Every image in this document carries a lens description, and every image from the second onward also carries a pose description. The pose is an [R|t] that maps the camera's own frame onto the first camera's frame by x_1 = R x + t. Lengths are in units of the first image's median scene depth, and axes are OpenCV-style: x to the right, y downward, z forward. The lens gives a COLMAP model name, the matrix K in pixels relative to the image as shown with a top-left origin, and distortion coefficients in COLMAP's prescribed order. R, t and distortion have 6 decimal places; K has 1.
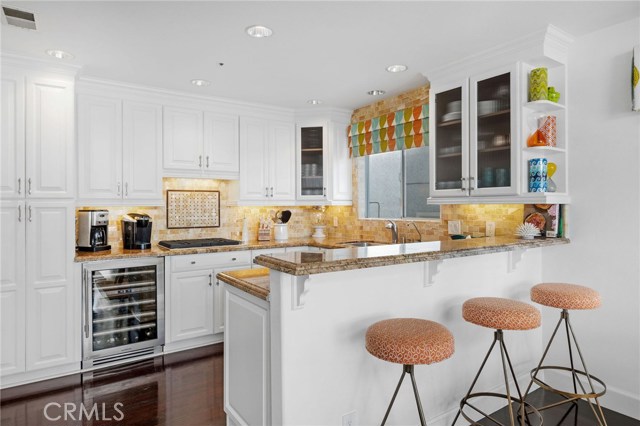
lens RADIAL K [[386.1, 0, 322.9], [0, 386.1, 206.0], [0, 0, 1]] dist [0.001749, 0.000502]
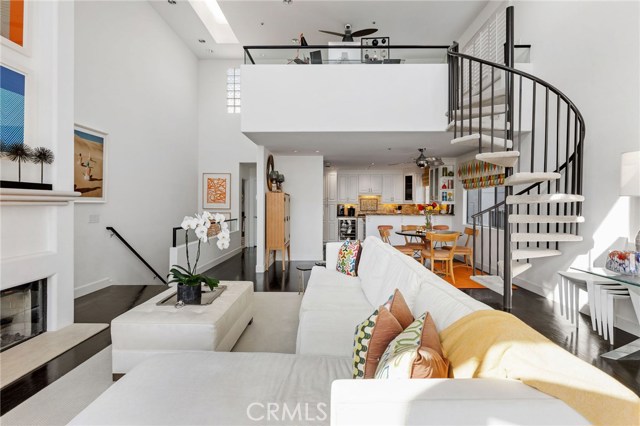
lens RADIAL K [[316.5, 0, 321.9], [0, 316.5, 206.1], [0, 0, 1]] dist [-0.010140, -0.000302]
pose [[0.816208, 0.012189, -0.577630, 1.207726], [-0.006116, 0.999904, 0.012457, -0.017581], [0.577726, -0.006634, 0.816204, -1.891638]]
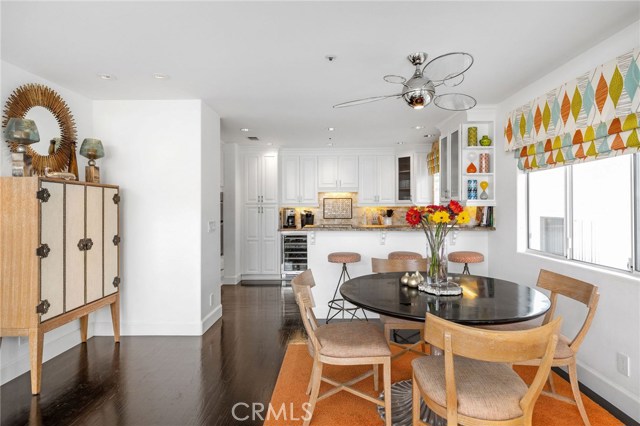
lens RADIAL K [[349.7, 0, 322.5], [0, 349.7, 206.1], [0, 0, 1]] dist [0.000931, 0.000440]
pose [[0.815214, 0.000437, -0.579160, 0.825391], [0.000964, 0.999997, 0.002112, -0.009157], [0.579159, -0.002280, 0.815211, -0.576320]]
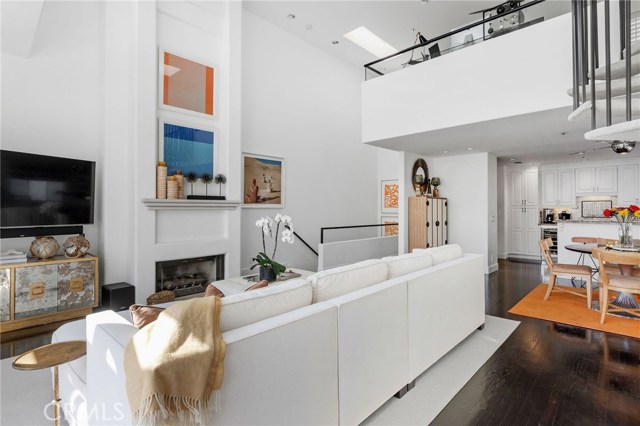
lens RADIAL K [[316.5, 0, 321.9], [0, 316.5, 206.1], [0, 0, 1]] dist [-0.010140, -0.000302]
pose [[0.204293, -0.002291, -0.978907, 1.647744], [0.002397, 0.999995, -0.001841, -0.015109], [0.978907, -0.001970, 0.204297, -1.376395]]
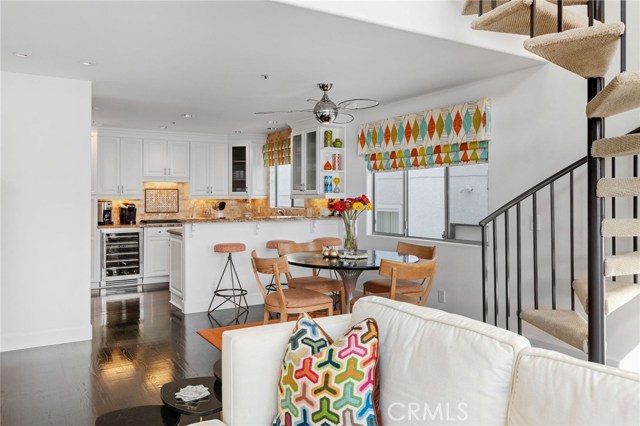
lens RADIAL K [[483.5, 0, 296.1], [0, 483.5, 195.1], [0, 0, 1]] dist [-0.001308, 0.000051]
pose [[0.996563, 0.003005, -0.082781, 0.541995], [-0.003415, 0.999983, -0.004810, -0.010835], [0.082765, 0.005076, 0.996556, -1.329520]]
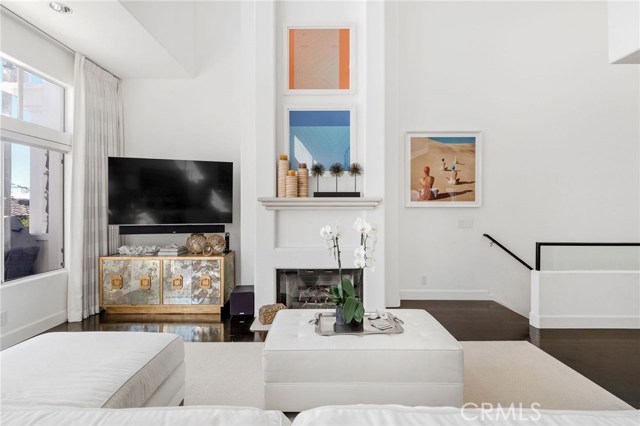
lens RADIAL K [[316.5, 0, 321.9], [0, 316.5, 206.1], [0, 0, 1]] dist [-0.010140, -0.000302]
pose [[-0.573254, 0.000957, -0.819377, 0.991606], [0.007596, 0.999963, -0.004146, -0.010870], [0.819342, -0.008600, -0.573240, -0.919334]]
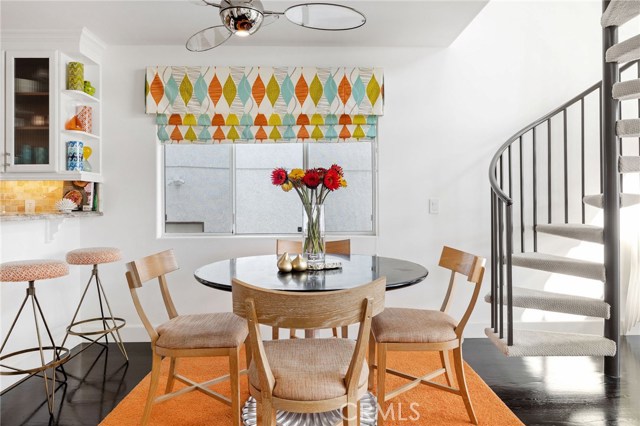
lens RADIAL K [[425.5, 0, 322.3], [0, 425.5, 202.3], [0, 0, 1]] dist [0.002786, 0.000707]
pose [[0.553533, 0.004134, 0.832817, -0.074849], [-0.000169, 0.999988, -0.004852, 0.056606], [-0.832827, 0.002545, 0.553527, -0.268936]]
